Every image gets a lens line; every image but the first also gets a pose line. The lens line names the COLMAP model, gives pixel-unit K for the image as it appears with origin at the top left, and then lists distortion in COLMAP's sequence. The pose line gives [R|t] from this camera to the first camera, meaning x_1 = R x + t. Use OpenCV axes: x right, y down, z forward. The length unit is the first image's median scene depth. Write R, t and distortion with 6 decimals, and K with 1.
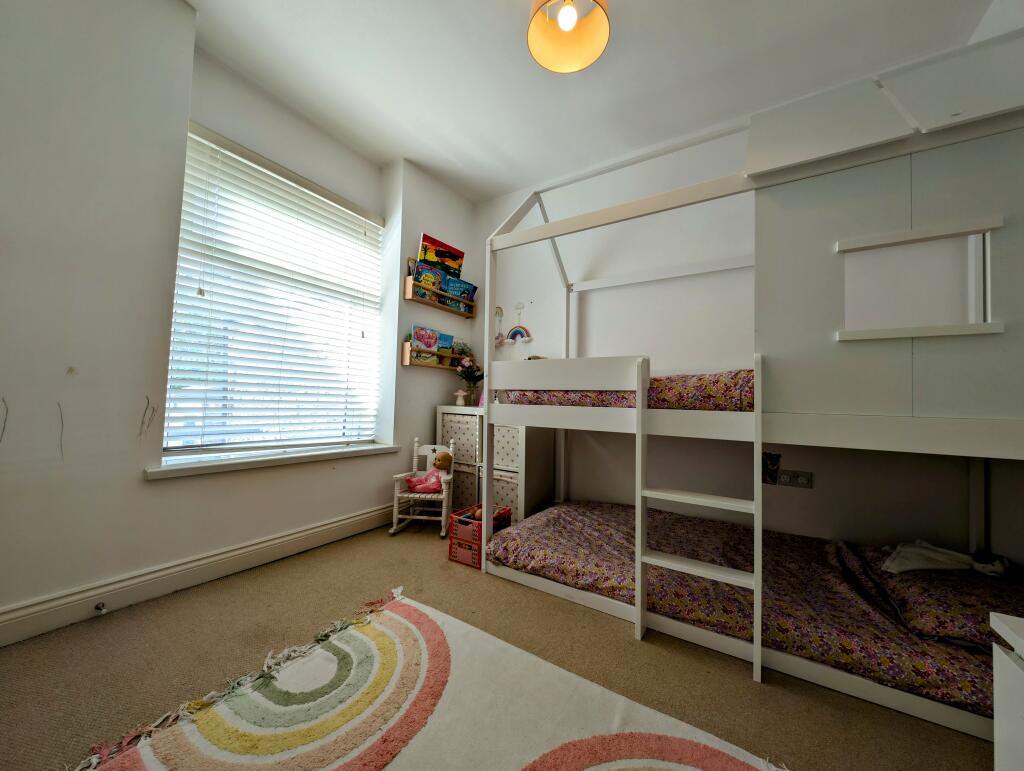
lens RADIAL K [[383.2, 0, 511.0], [0, 383.2, 383.8], [0, 0, 1]] dist [0.001449, -0.000283]
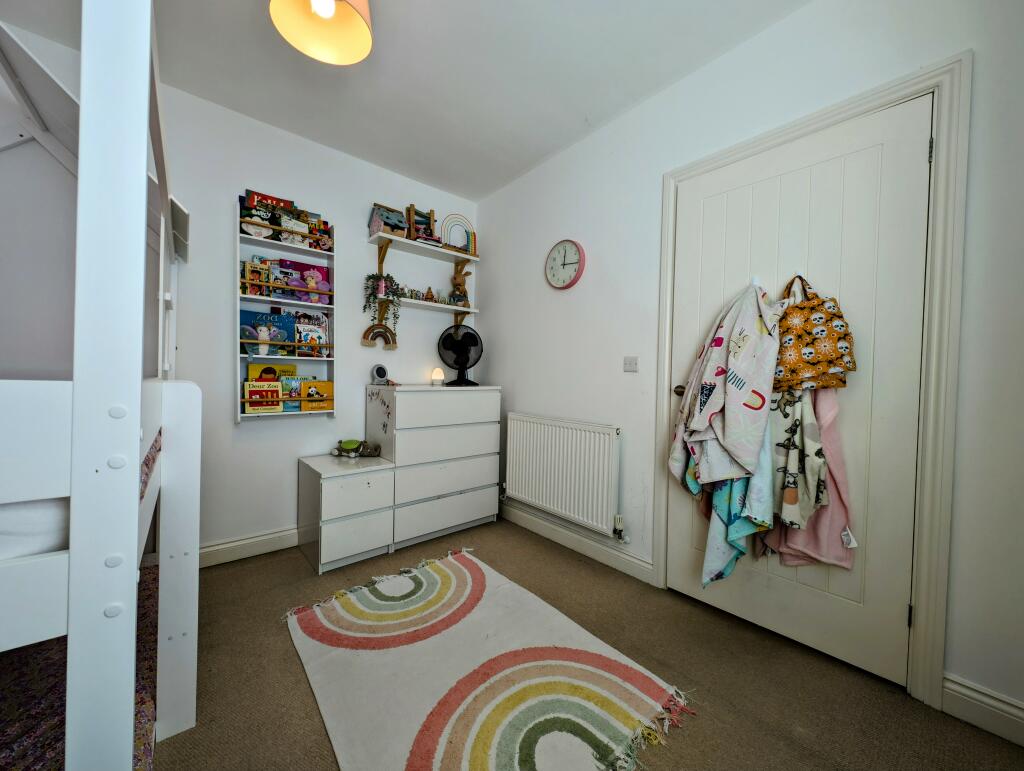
lens RADIAL K [[383.2, 0, 511.0], [0, 383.2, 383.8], [0, 0, 1]] dist [0.001449, -0.000283]
pose [[-0.953942, -0.047889, 0.296143, -0.435348], [-0.054038, 0.998459, -0.012609, -0.083318], [-0.295083, -0.028031, -0.955060, 1.330609]]
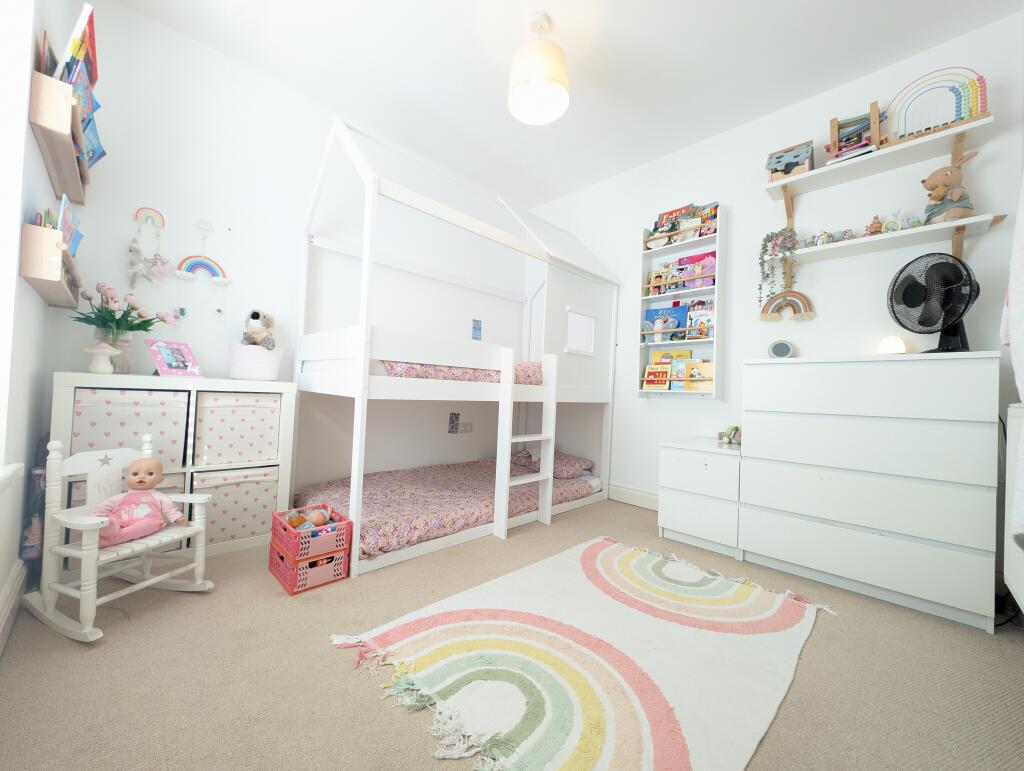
lens RADIAL K [[383.2, 0, 511.0], [0, 383.2, 383.8], [0, 0, 1]] dist [0.001449, -0.000283]
pose [[0.218736, 0.005809, 0.975767, -0.904532], [-0.071059, 0.997422, 0.009991, 0.044032], [-0.973193, -0.071522, 0.218585, 0.572550]]
